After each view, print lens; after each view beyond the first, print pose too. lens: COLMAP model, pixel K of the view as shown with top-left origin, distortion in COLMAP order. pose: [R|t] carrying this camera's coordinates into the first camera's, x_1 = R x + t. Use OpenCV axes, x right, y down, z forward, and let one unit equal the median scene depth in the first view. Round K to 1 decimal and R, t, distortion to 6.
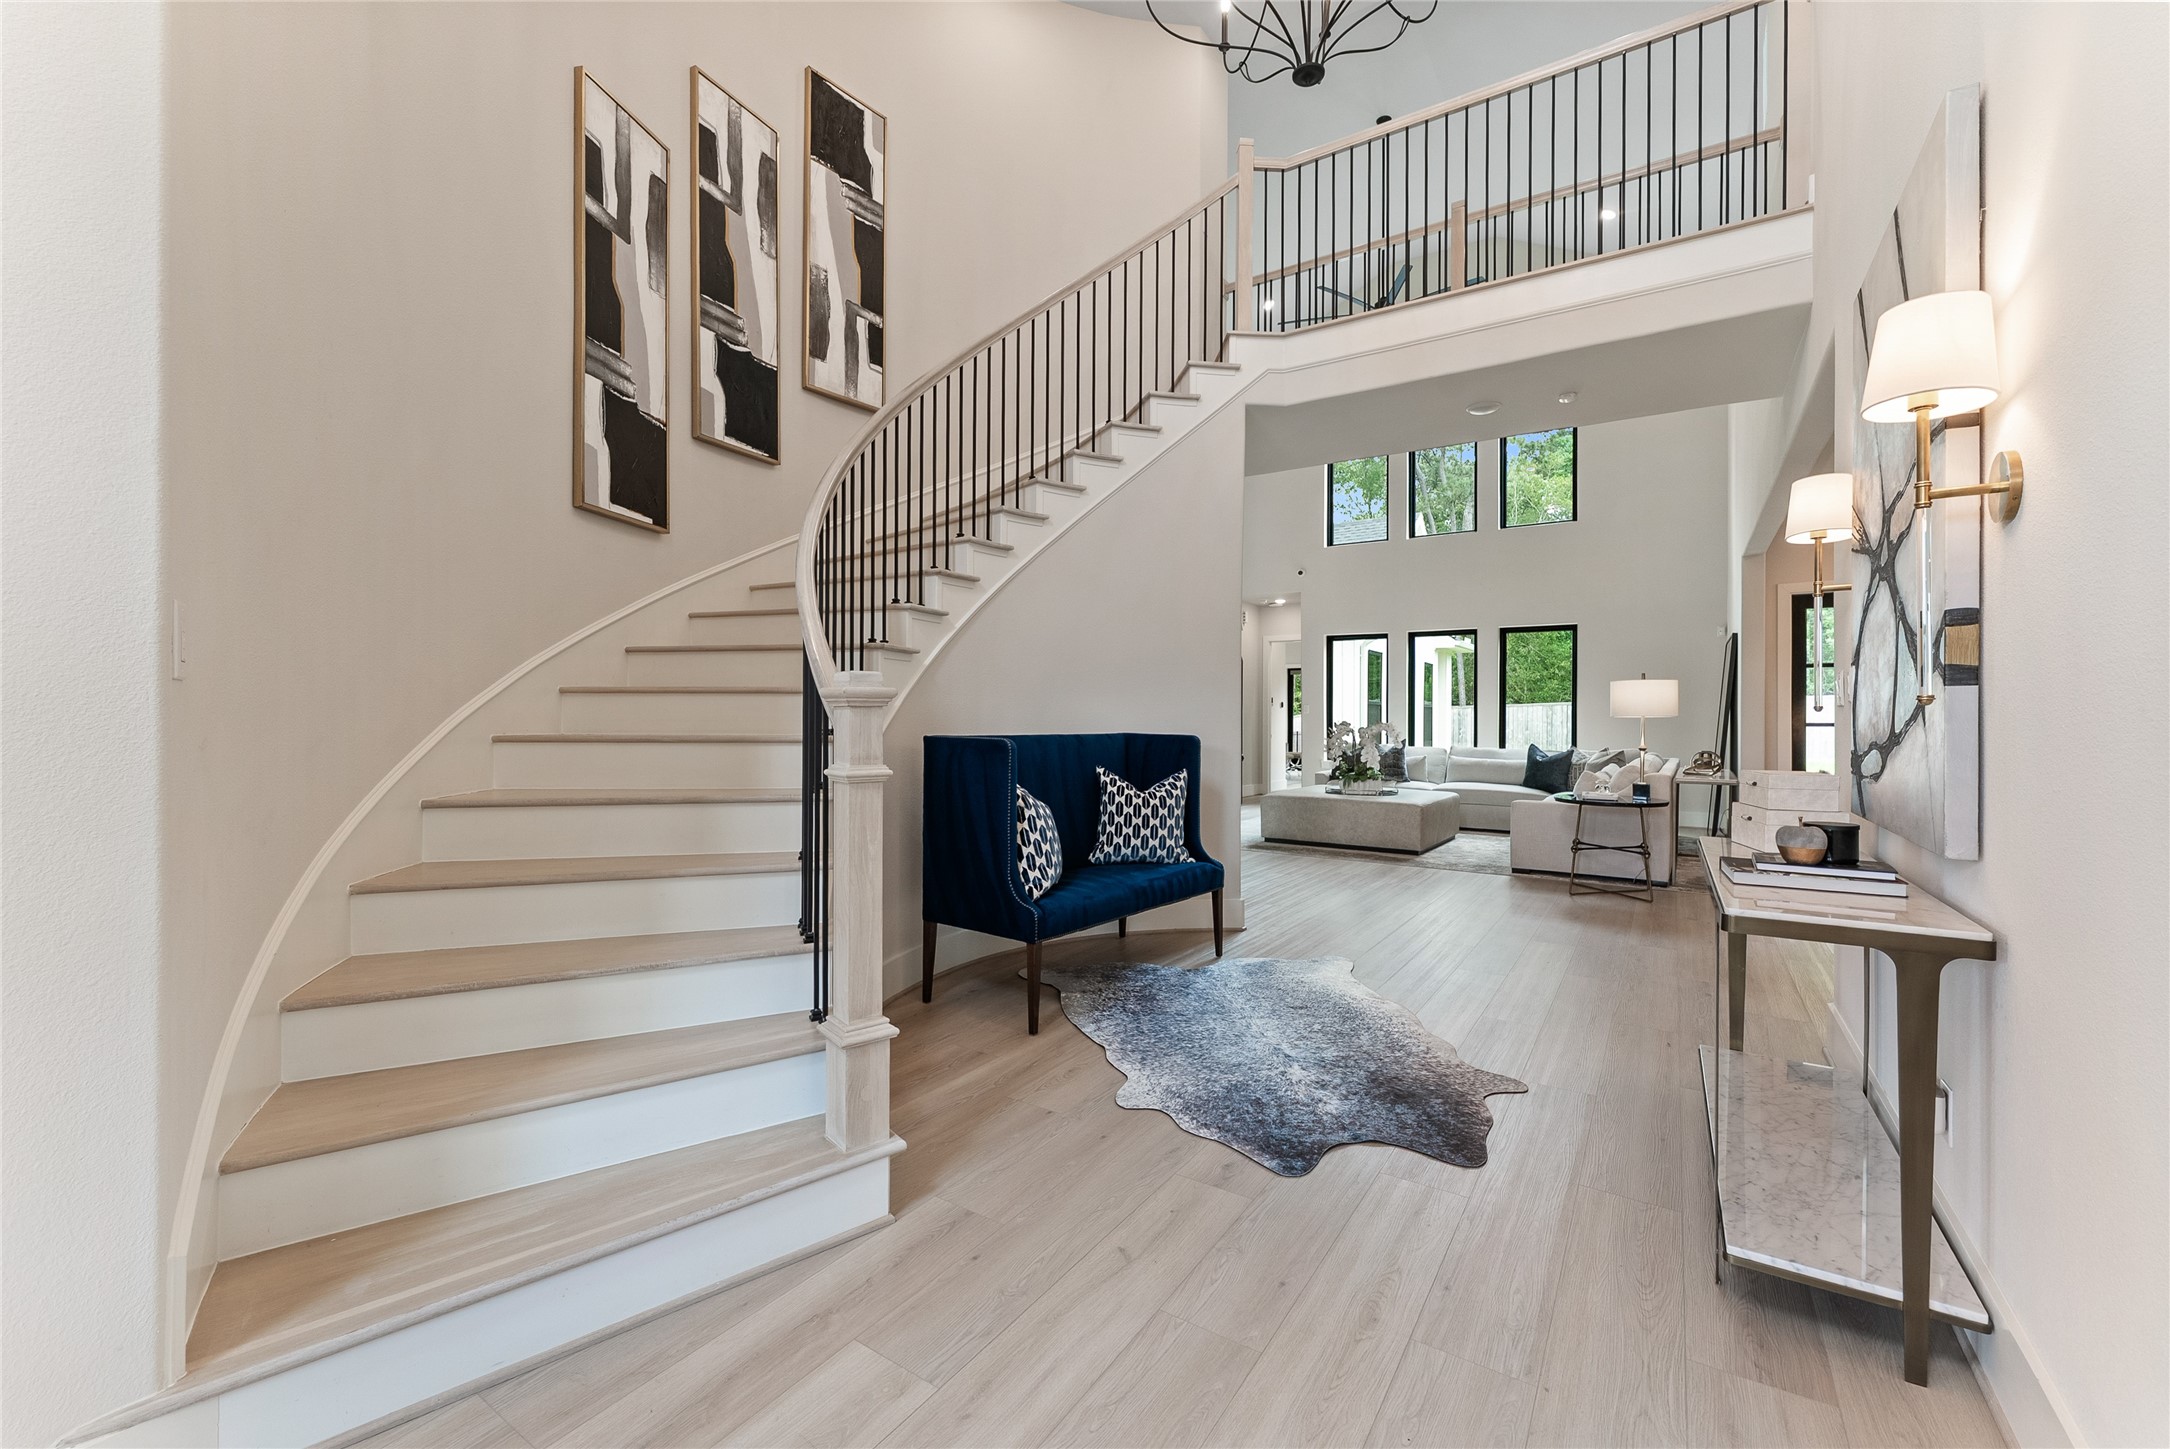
lens RADIAL K [[878.3, 0, 1094.5], [0, 878.3, 712.9], [0, 0, 1]] dist [0.002182, -0.000300]
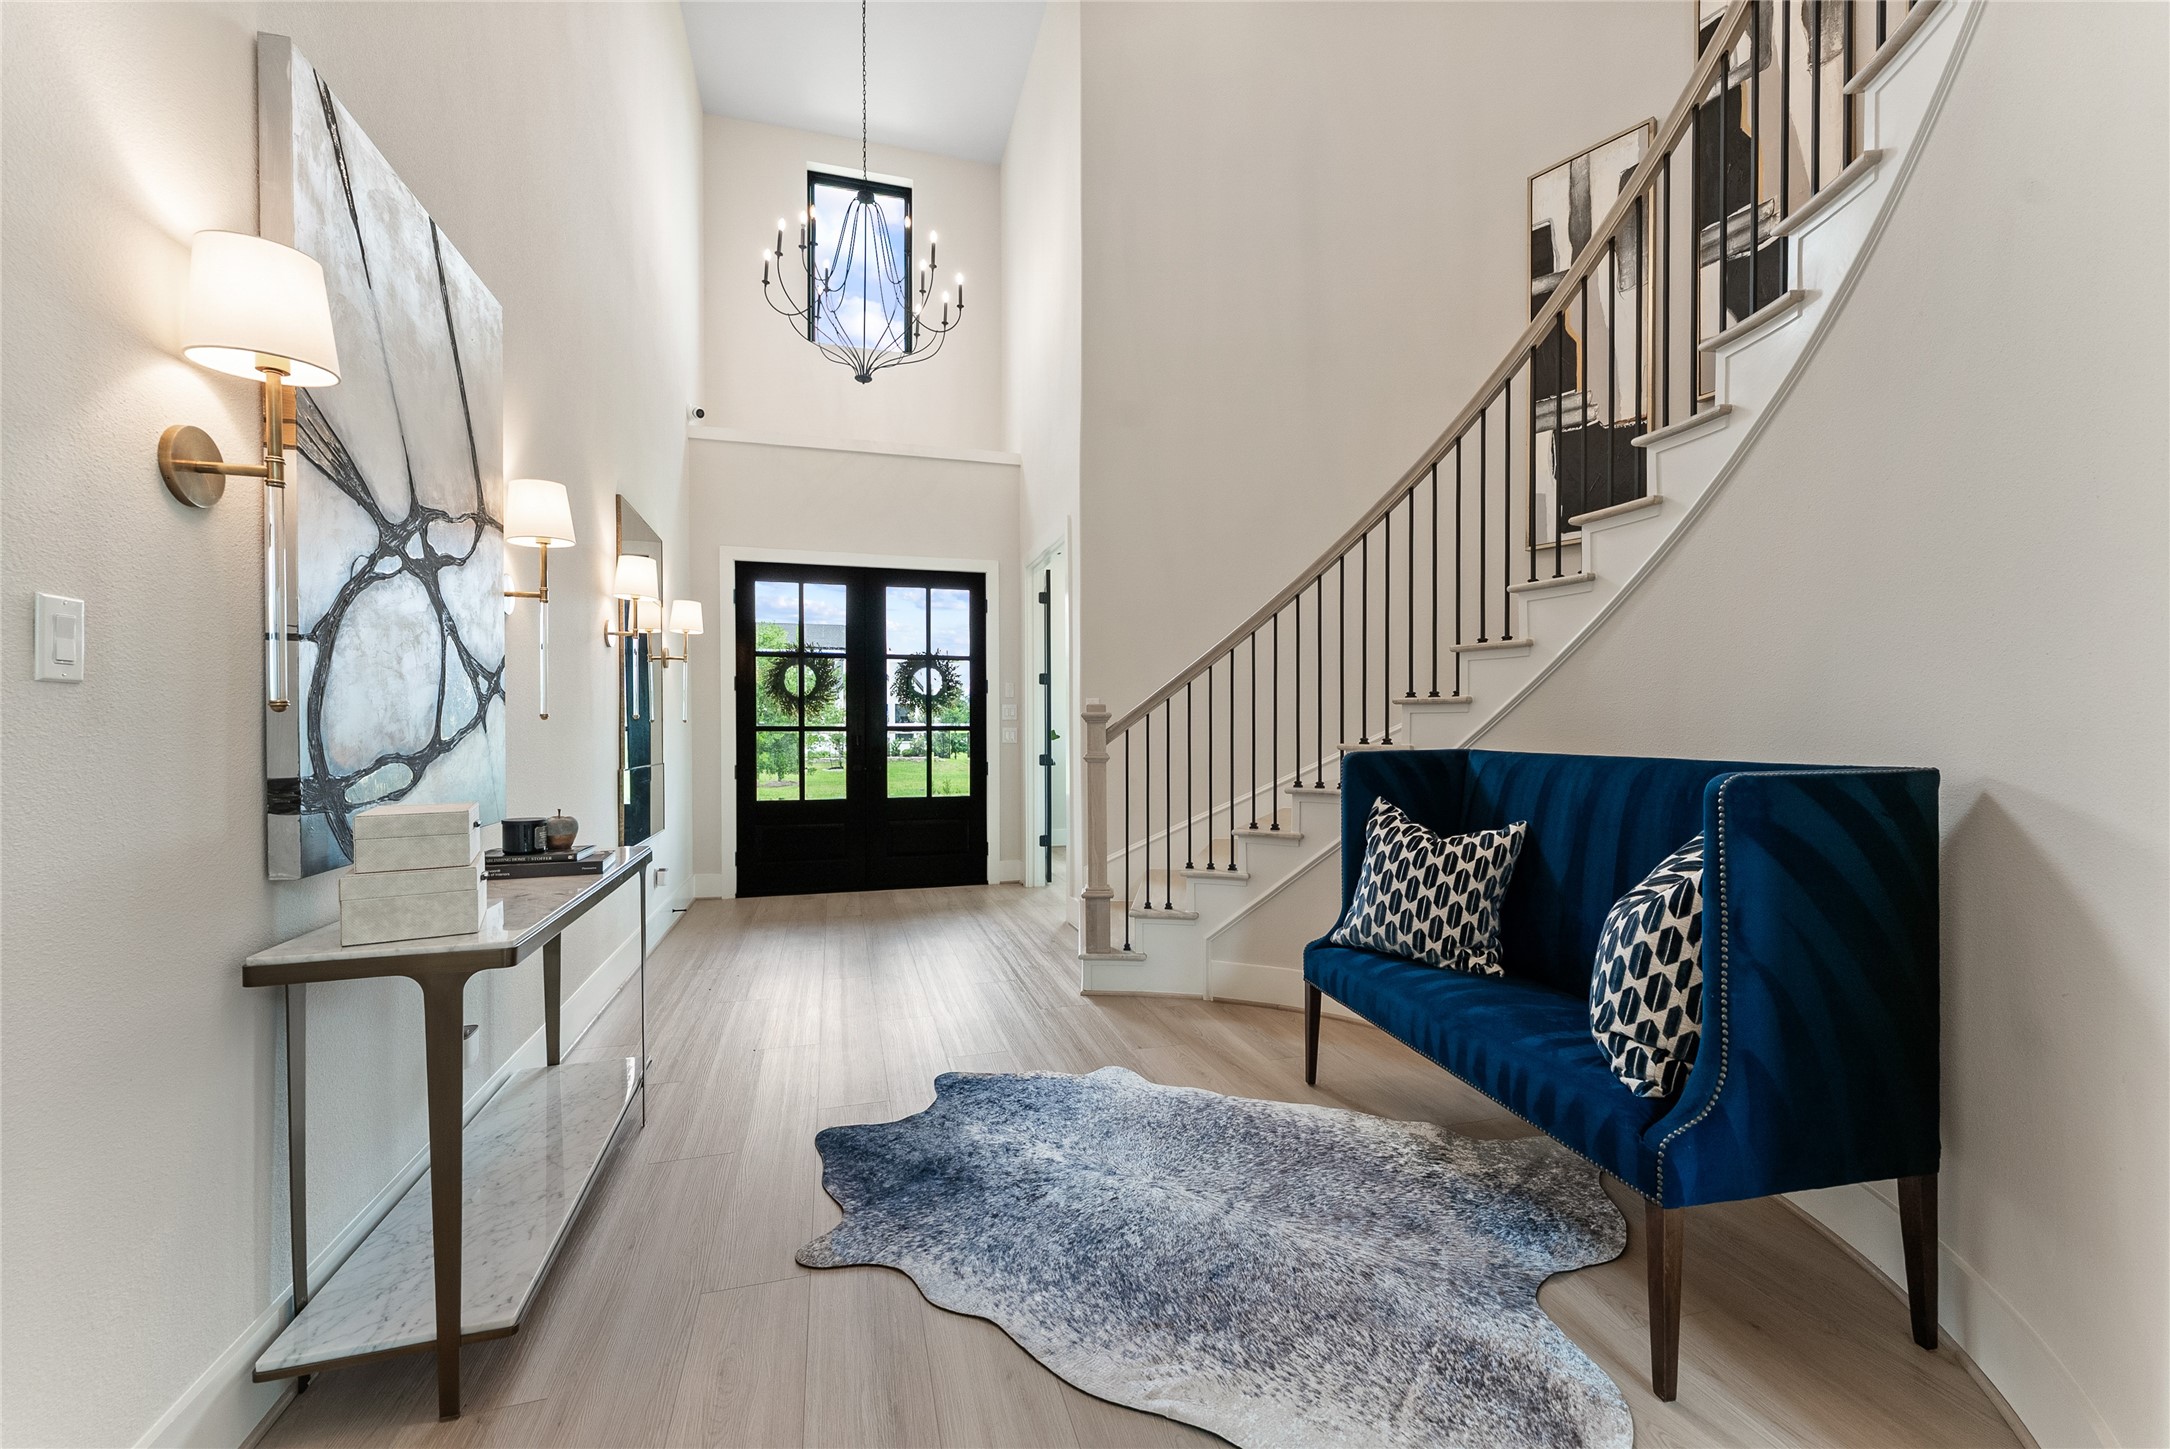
lens RADIAL K [[878.3, 0, 1085.6], [0, 878.3, 736.5], [0, 0, 1]] dist [0.002182, -0.000300]
pose [[-0.652518, 0.004382, -0.757761, 0.846347], [0.003580, 0.999990, 0.002701, 0.012696], [0.757765, -0.000951, -0.652527, 1.586813]]
